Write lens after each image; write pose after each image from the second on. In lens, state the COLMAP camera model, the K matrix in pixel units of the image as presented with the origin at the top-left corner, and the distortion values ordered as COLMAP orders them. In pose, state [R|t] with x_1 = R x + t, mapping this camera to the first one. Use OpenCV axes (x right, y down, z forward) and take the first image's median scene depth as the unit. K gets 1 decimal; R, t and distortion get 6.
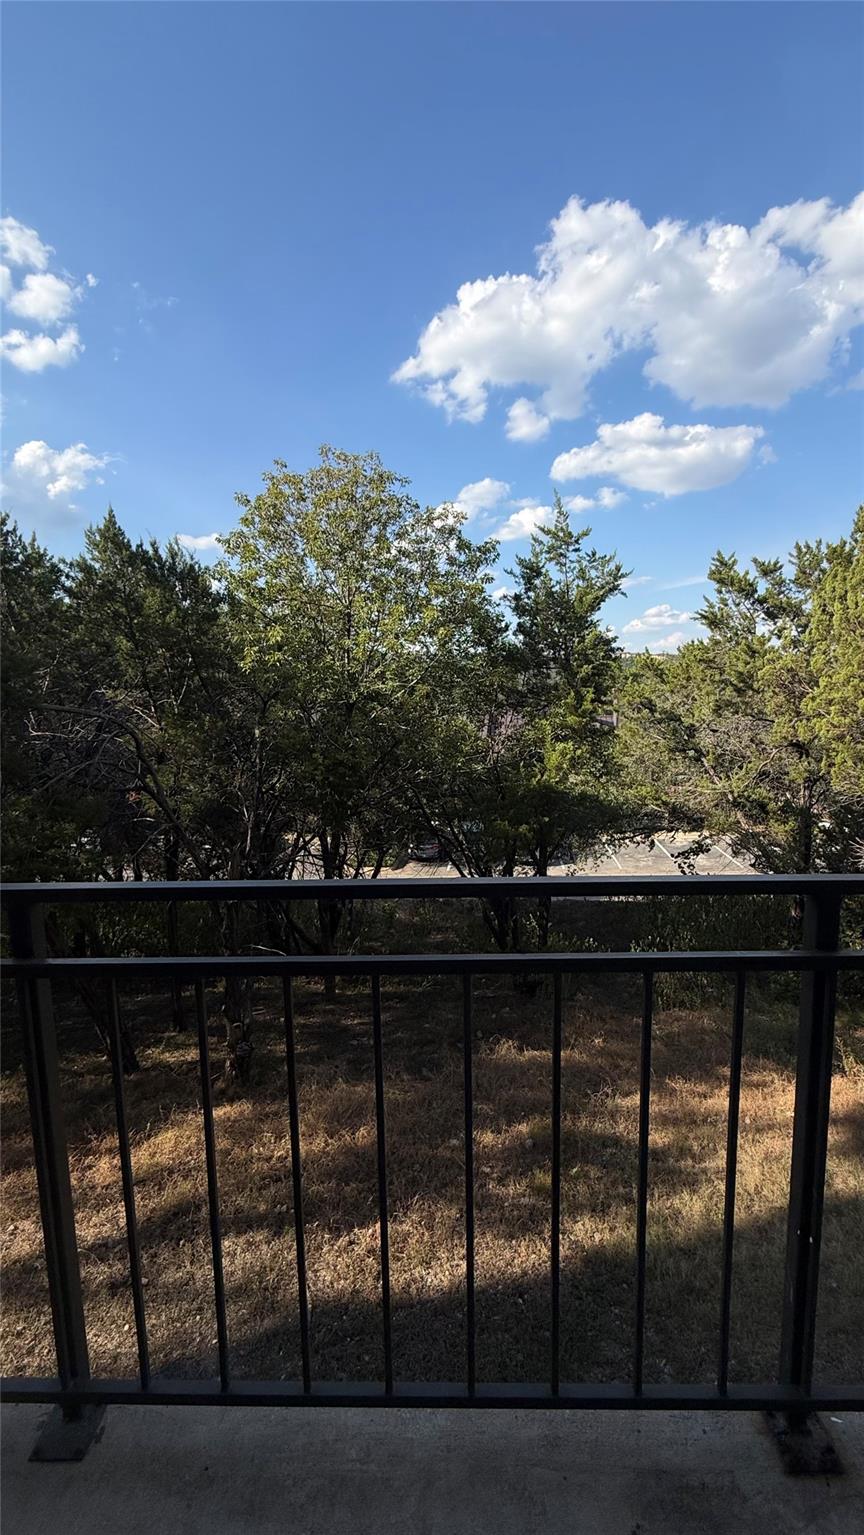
lens RADIAL K [[611.8, 0, 435.0], [0, 611.8, 765.7], [0, 0, 1]] dist [-0.002875, 0.000369]
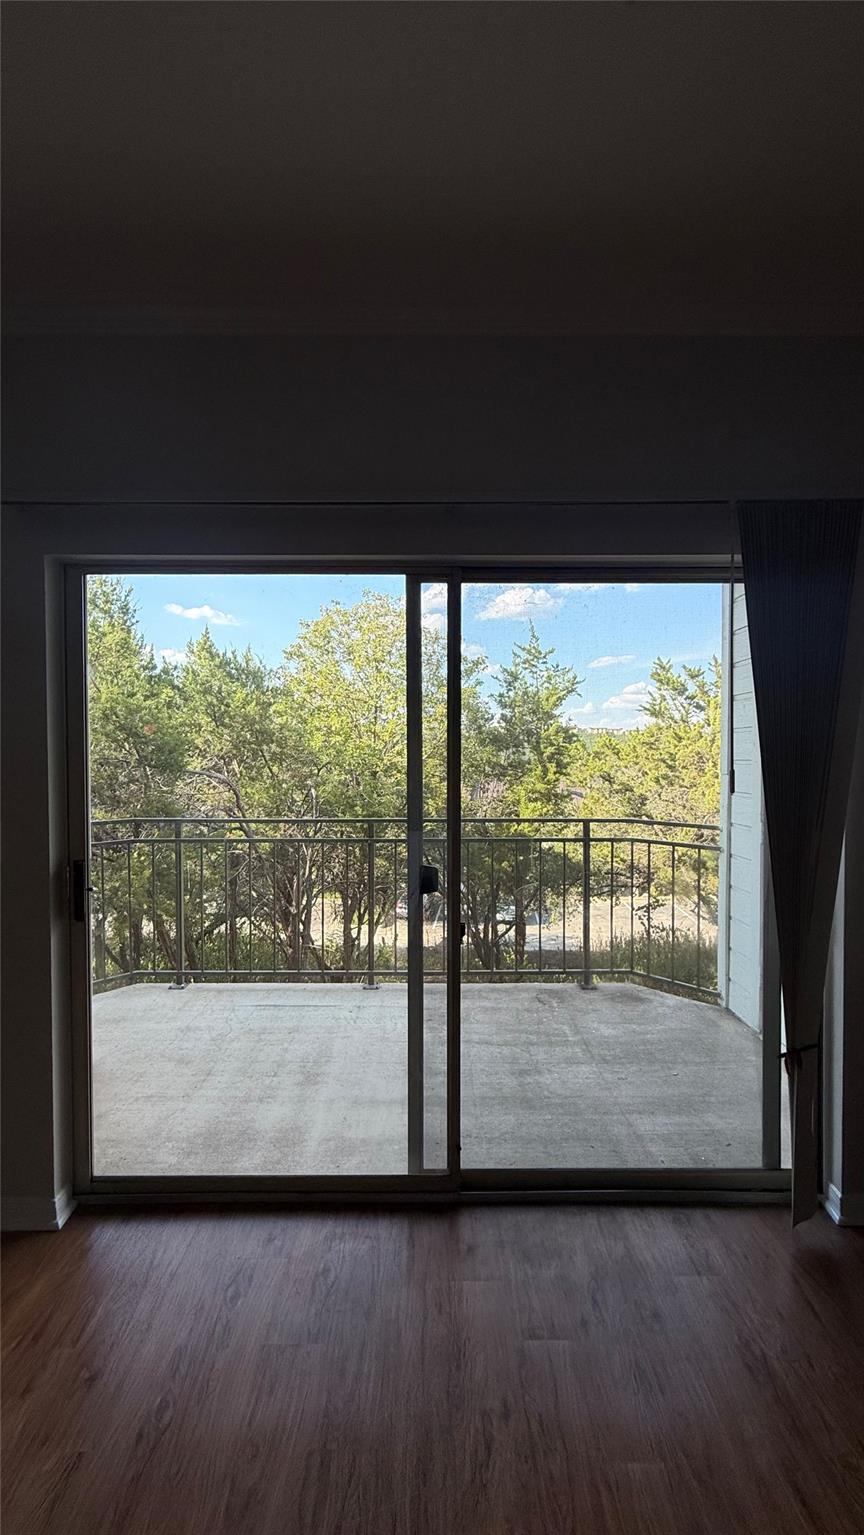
lens RADIAL K [[611.8, 0, 435.0], [0, 611.8, 765.7], [0, 0, 1]] dist [-0.002875, 0.000369]
pose [[0.999371, 0.018685, 0.030131, -0.047206], [-0.015118, 0.993303, -0.114546, 0.034066], [-0.032070, 0.114019, 0.992961, -0.311524]]
